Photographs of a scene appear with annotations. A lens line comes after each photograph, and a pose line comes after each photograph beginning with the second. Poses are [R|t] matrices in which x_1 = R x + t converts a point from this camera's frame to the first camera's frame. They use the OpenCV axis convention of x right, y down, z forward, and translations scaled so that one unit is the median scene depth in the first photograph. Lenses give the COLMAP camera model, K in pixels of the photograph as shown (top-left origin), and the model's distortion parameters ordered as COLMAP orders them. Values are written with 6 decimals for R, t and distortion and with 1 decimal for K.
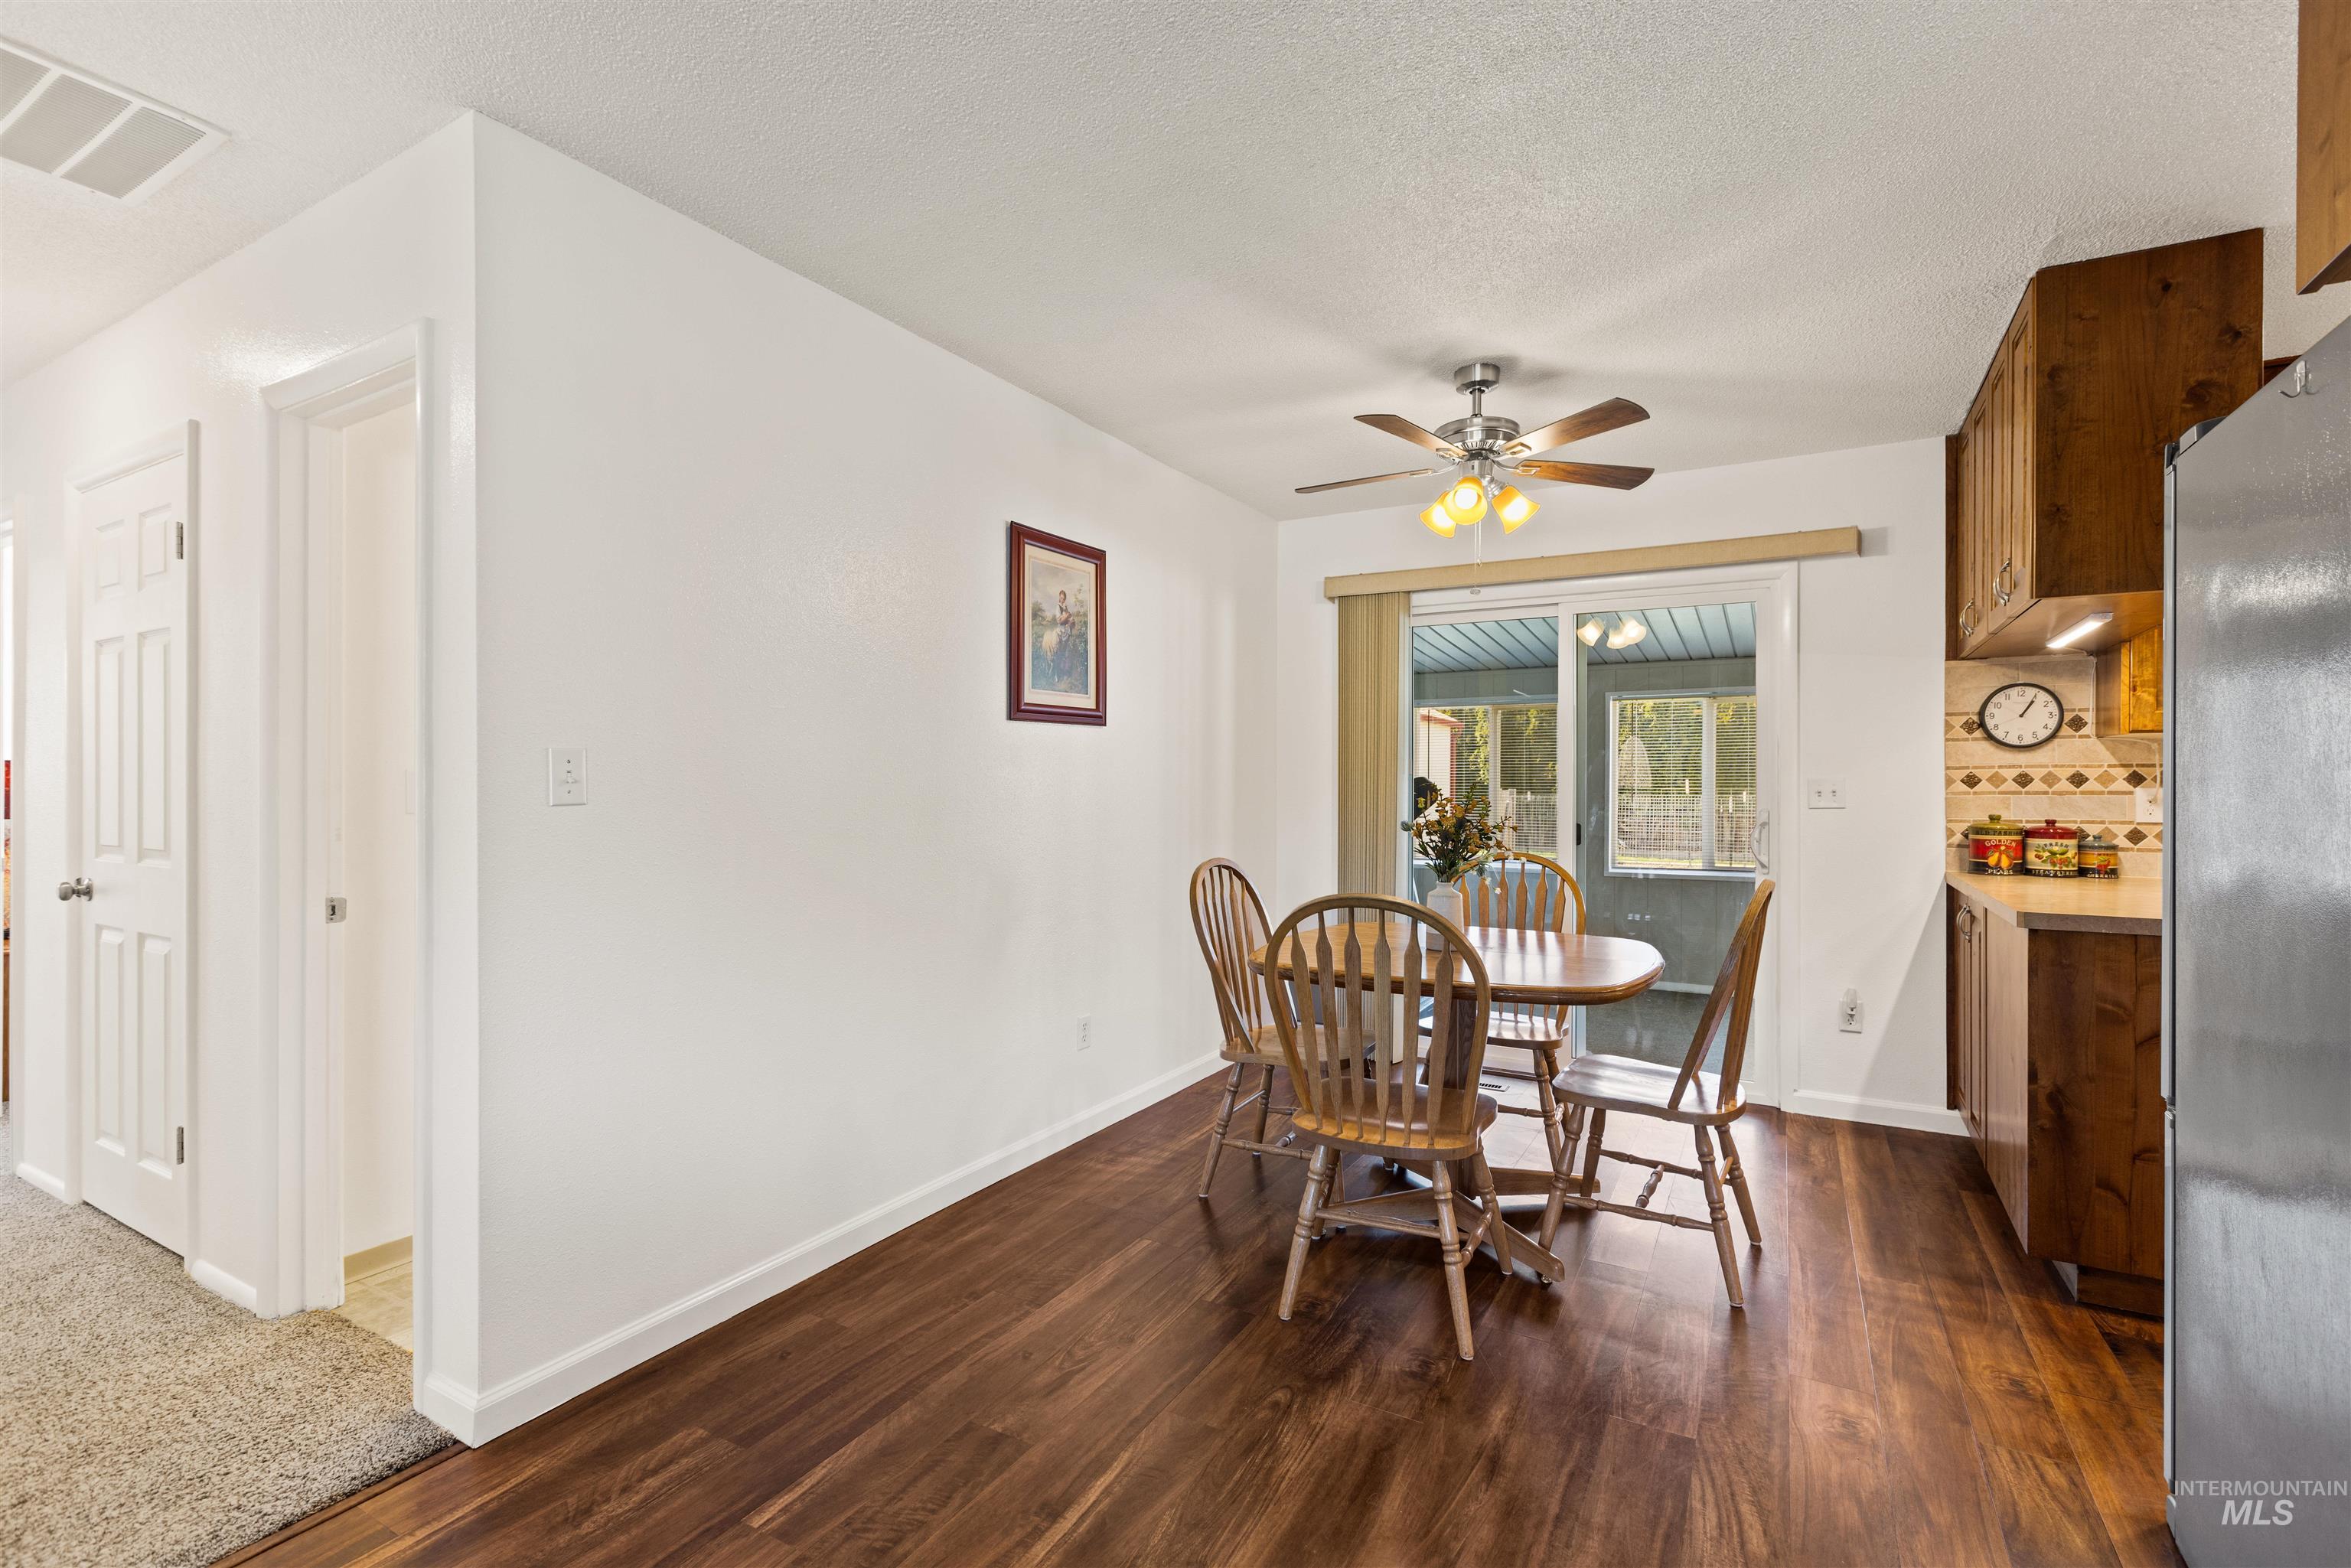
lens RADIAL K [[1048.7, 0, 1193.2], [0, 1048.7, 781.3], [0, 0, 1]] dist [0.001989, 0.000449]
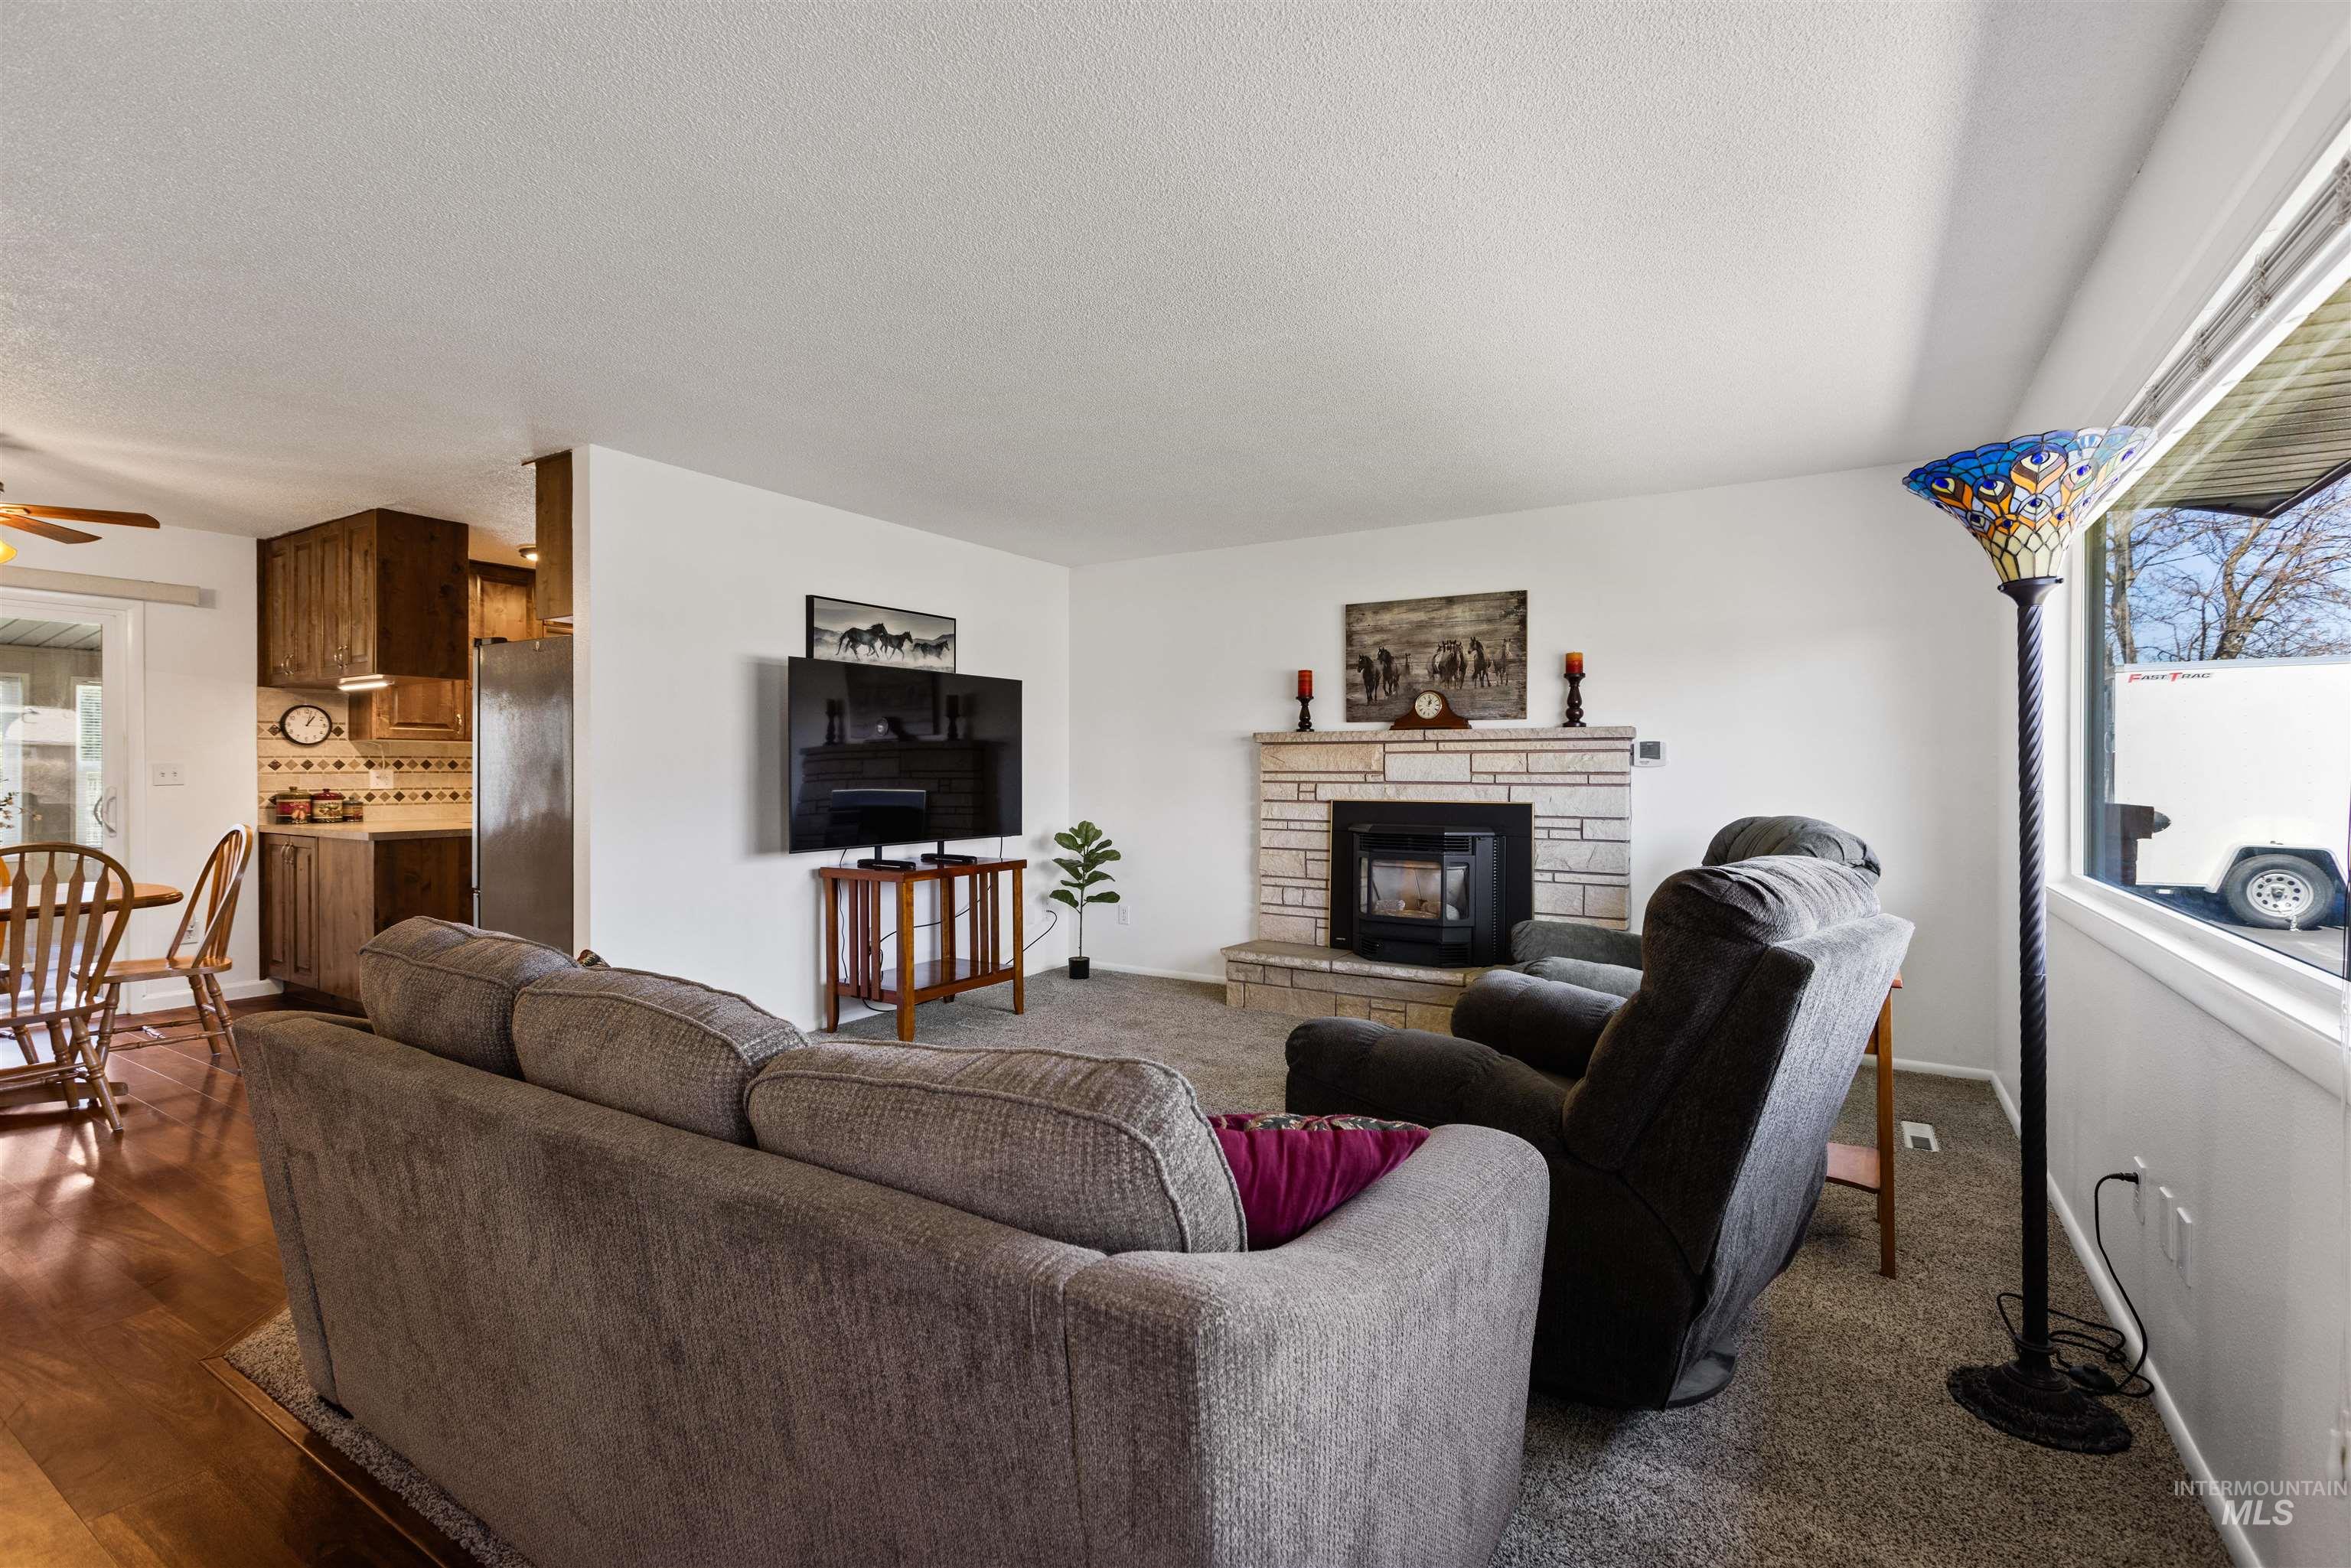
lens RADIAL K [[1078.5, 0, 1170.2], [0, 1078.5, 776.1], [0, 0, 1]] dist [0.020723, 0.000171]
pose [[0.061257, -0.008696, 0.998084, -0.834637], [-0.002770, 0.999957, 0.008882, -0.002675], [-0.998118, -0.003309, 0.061230, -0.445806]]
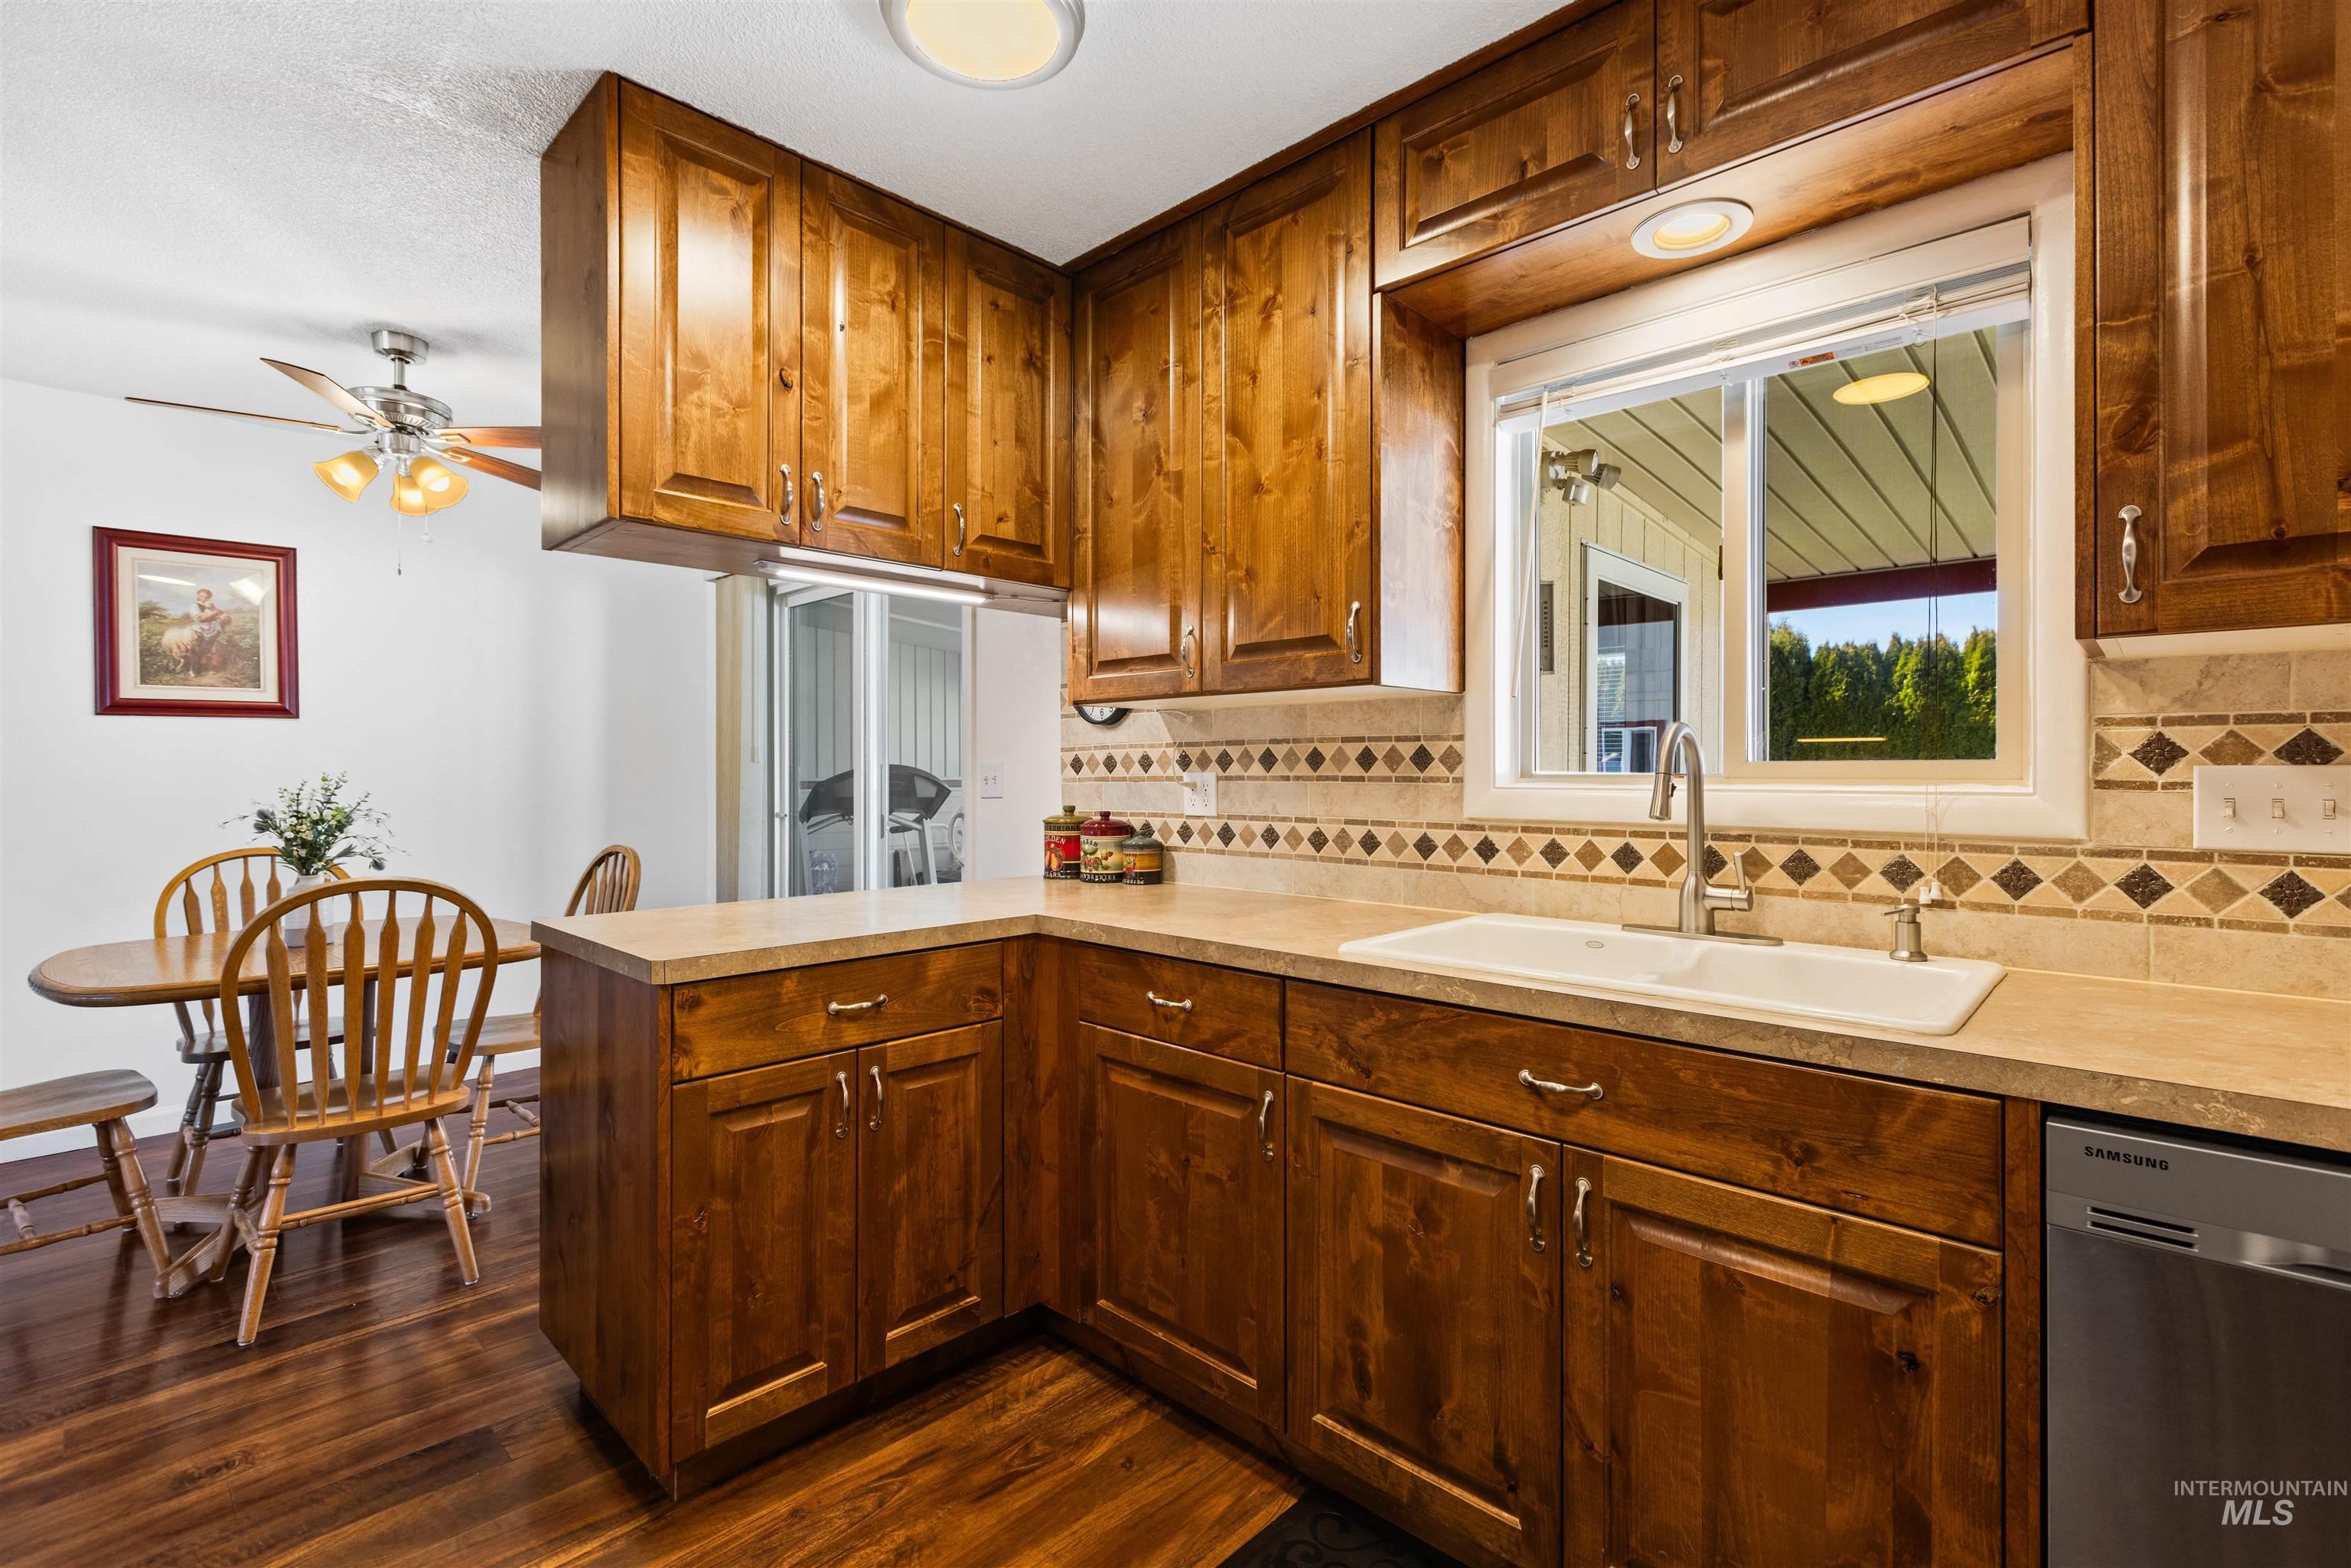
lens RADIAL K [[1062.5, 0, 1216.1], [0, 1062.5, 769.1], [0, 0, 1]] dist [0.000206, 0.000341]
pose [[0.970988, -0.007060, -0.239025, 1.097745], [0.006752, 0.999975, -0.002108, 0.005557], [0.239034, 0.000433, 0.971011, 0.216399]]
